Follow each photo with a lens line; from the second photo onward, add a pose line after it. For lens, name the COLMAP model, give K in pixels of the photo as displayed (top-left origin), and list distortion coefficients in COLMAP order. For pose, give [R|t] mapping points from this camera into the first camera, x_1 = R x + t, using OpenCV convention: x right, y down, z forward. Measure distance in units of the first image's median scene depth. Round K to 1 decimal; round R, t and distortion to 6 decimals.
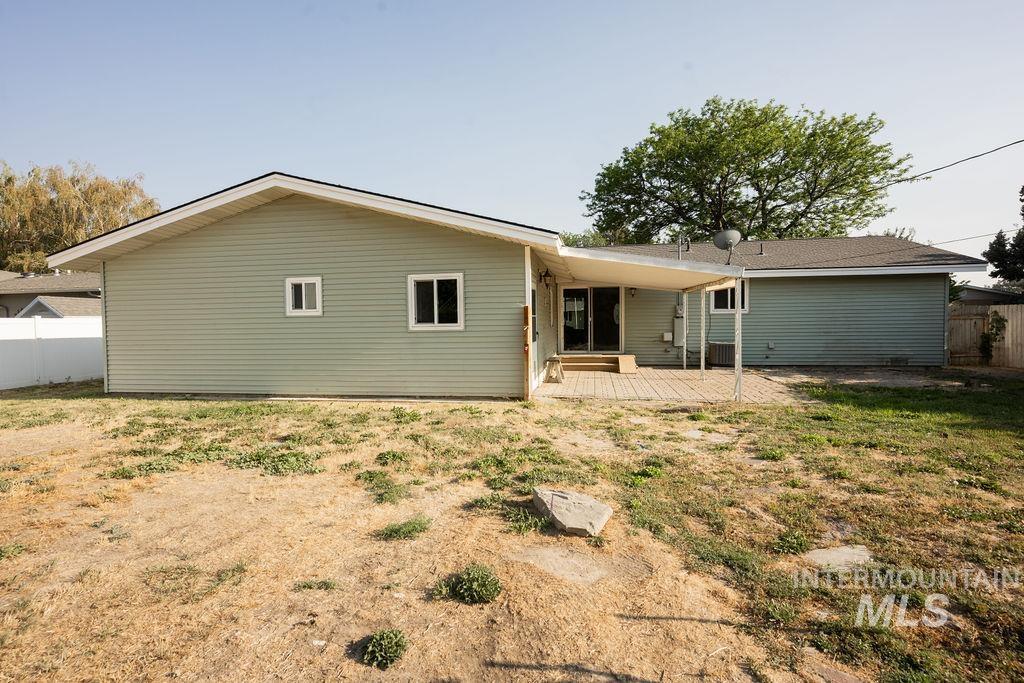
lens RADIAL K [[490.8, 0, 509.8], [0, 490.8, 337.7], [0, 0, 1]] dist [-0.004403, 0.003343]
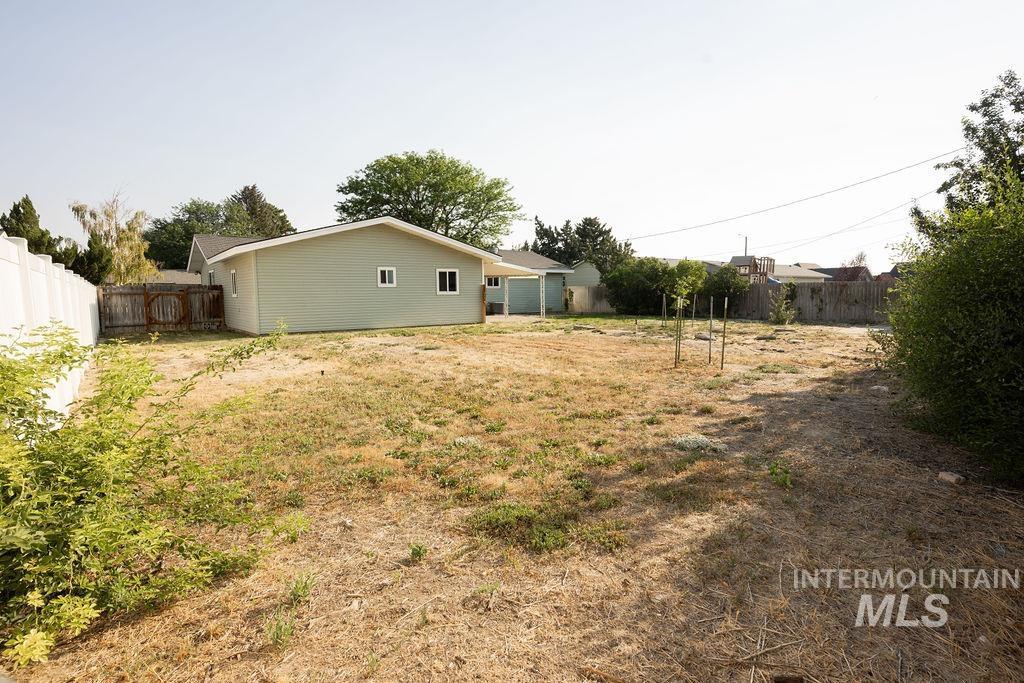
lens RADIAL K [[490.8, 0, 513.5], [0, 490.8, 342.7], [0, 0, 1]] dist [-0.004403, 0.003343]
pose [[0.686049, -0.068457, 0.724327, -1.503447], [0.024811, 0.997186, 0.070745, 0.050232], [-0.727132, -0.030563, 0.685817, -0.704468]]
